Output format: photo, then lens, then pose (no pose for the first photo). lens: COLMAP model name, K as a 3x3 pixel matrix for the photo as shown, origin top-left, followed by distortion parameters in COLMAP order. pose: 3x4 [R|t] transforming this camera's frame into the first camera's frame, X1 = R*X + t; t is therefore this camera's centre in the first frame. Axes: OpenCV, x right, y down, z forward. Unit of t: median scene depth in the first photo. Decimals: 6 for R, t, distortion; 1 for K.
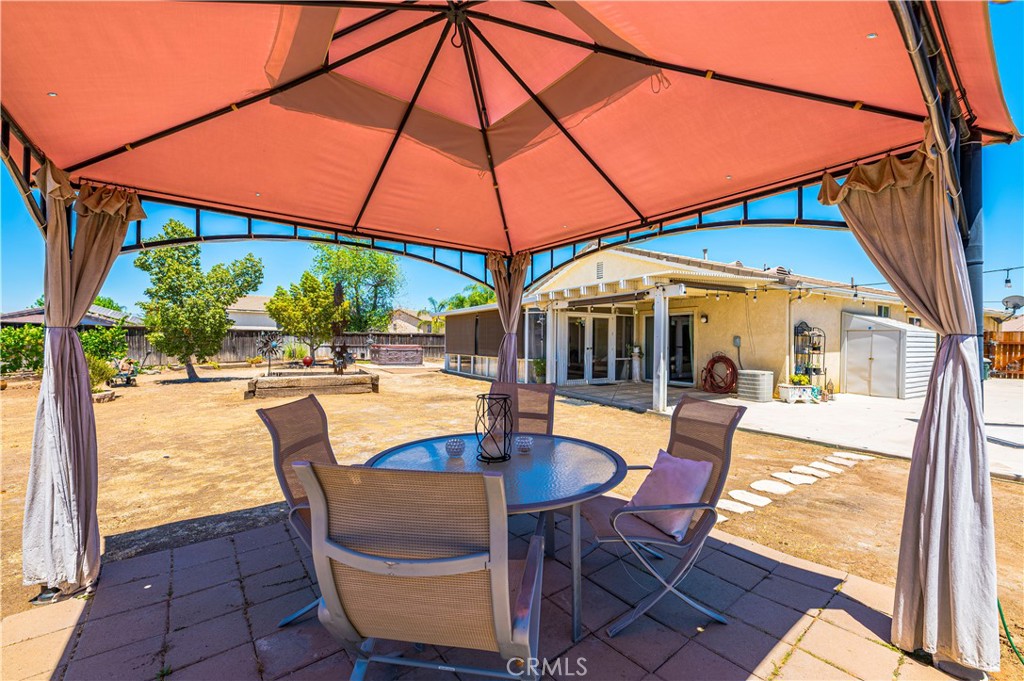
lens RADIAL K [[410.0, 0, 511.8], [0, 410.0, 345.9], [0, 0, 1]] dist [0.006194, -0.002588]
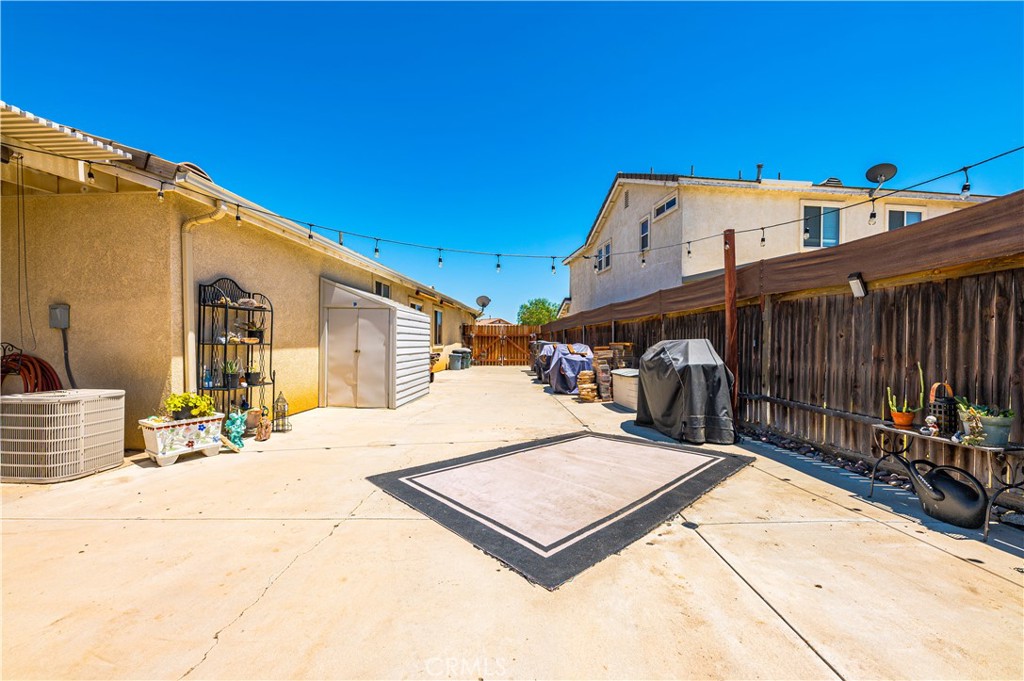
lens RADIAL K [[410.0, 0, 514.2], [0, 410.0, 343.4], [0, 0, 1]] dist [0.006194, -0.002588]
pose [[0.561111, -0.010032, 0.827680, 0.464613], [0.009986, 0.999936, 0.005350, 0.017556], [-0.827681, 0.005263, 0.561175, 0.418143]]
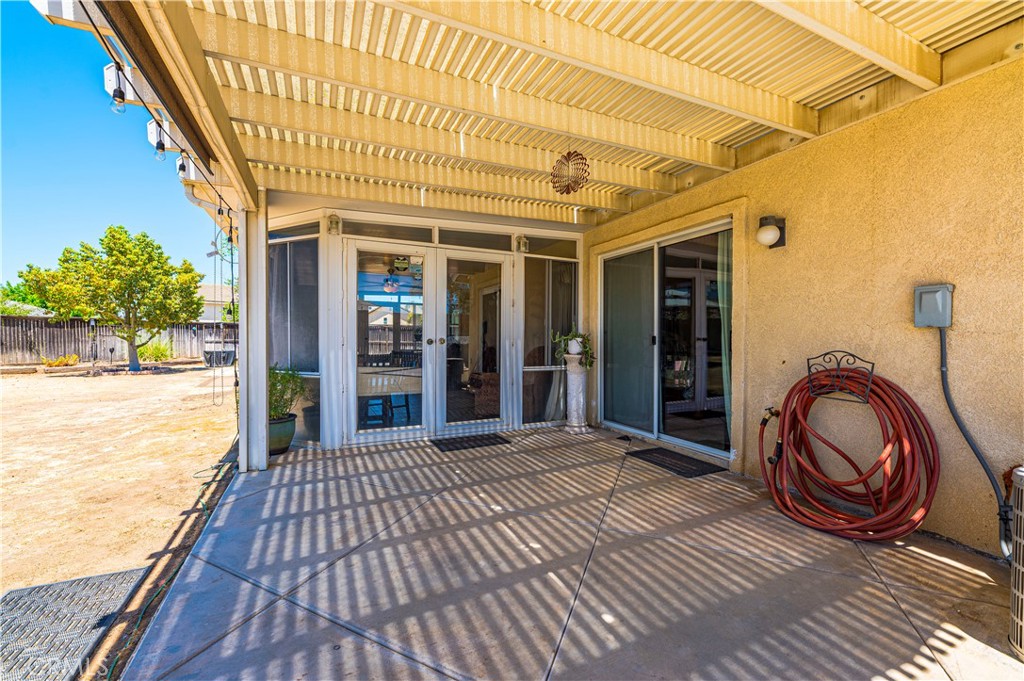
lens RADIAL K [[410.0, 0, 511.4], [0, 410.0, 341.3], [0, 0, 1]] dist [0.006194, -0.002588]
pose [[0.995878, -0.000825, -0.090695, 0.340992], [0.000354, 0.999986, -0.005210, 0.009428], [0.090699, 0.005156, 0.995865, 0.755851]]
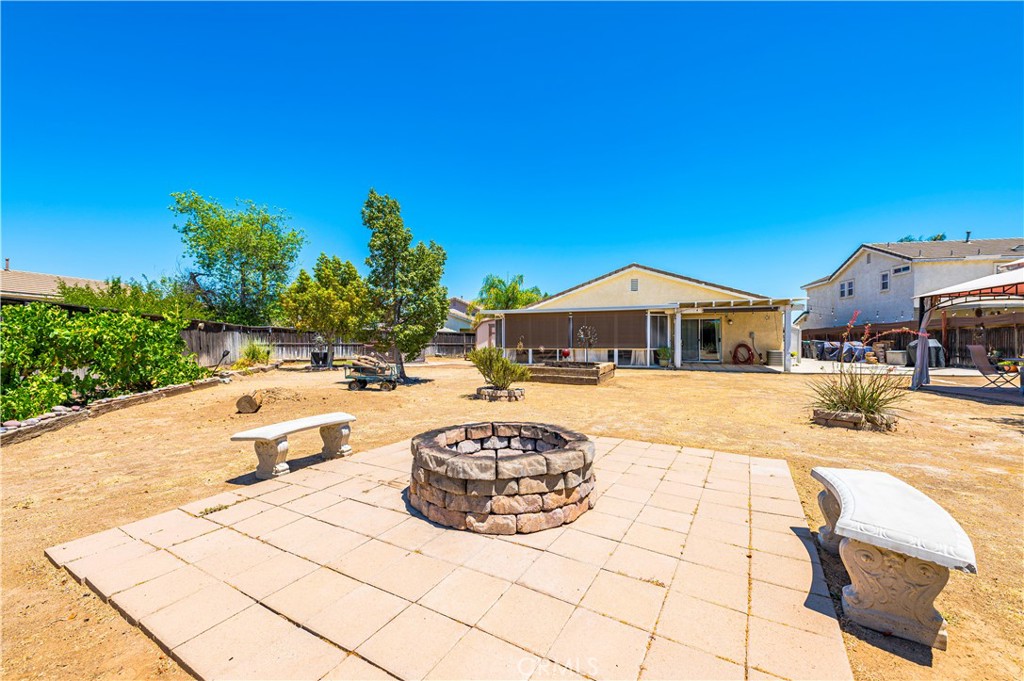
lens RADIAL K [[410.0, 0, 511.7], [0, 410.0, 346.6], [0, 0, 1]] dist [0.006194, -0.002588]
pose [[0.799361, -0.016625, 0.600621, -1.338940], [0.015039, 0.999858, 0.007661, 0.009209], [-0.600663, 0.002909, 0.799497, 0.205282]]
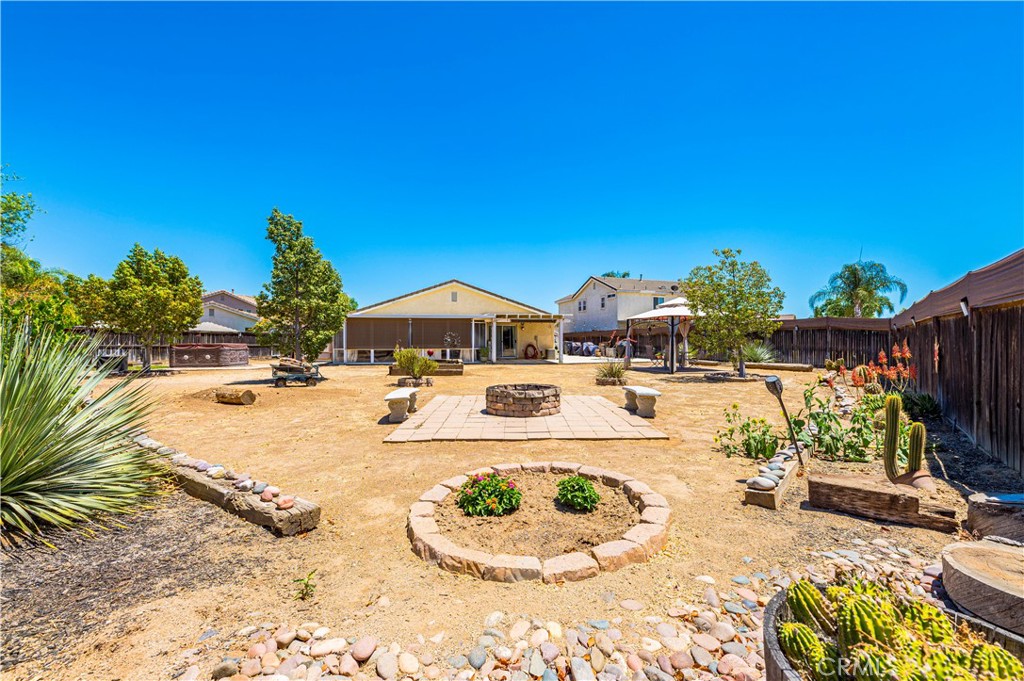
lens RADIAL K [[410.0, 0, 514.2], [0, 410.0, 338.6], [0, 0, 1]] dist [0.006194, -0.002588]
pose [[0.373163, -0.004303, 0.927756, -1.801668], [0.015761, 0.999874, -0.001702, -0.005333], [-0.927632, 0.015258, 0.373184, 0.194070]]
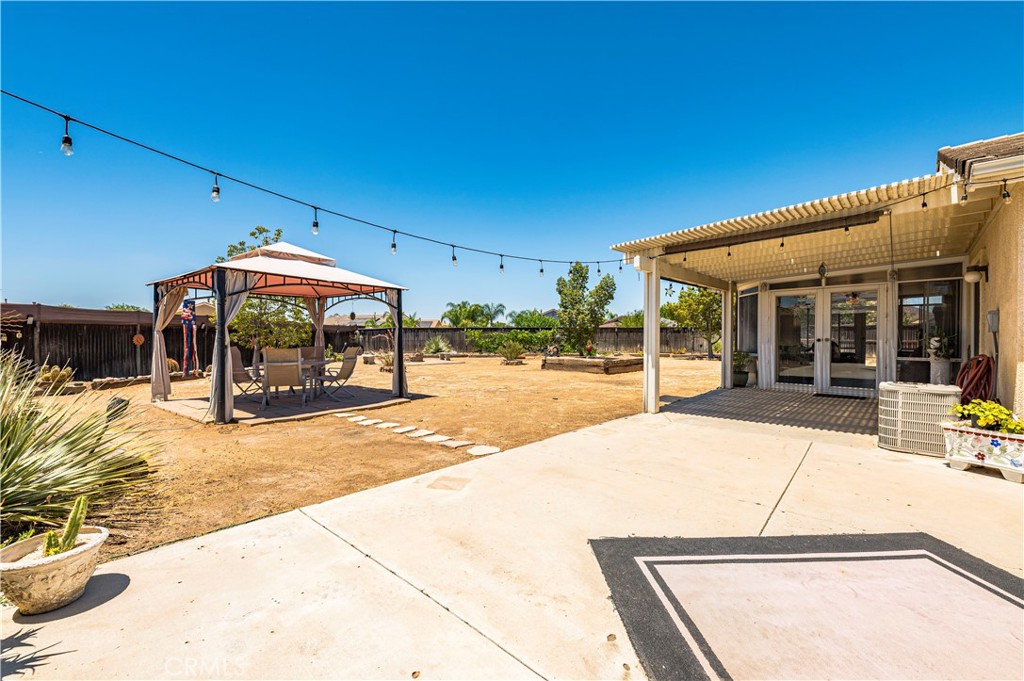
lens RADIAL K [[410.0, 0, 517.7], [0, 410.0, 343.4], [0, 0, 1]] dist [0.006194, -0.002588]
pose [[0.264519, 0.007218, -0.964353, 0.830419], [-0.008013, 0.999954, 0.005286, 0.014424], [0.964347, 0.006329, 0.264565, 0.405293]]
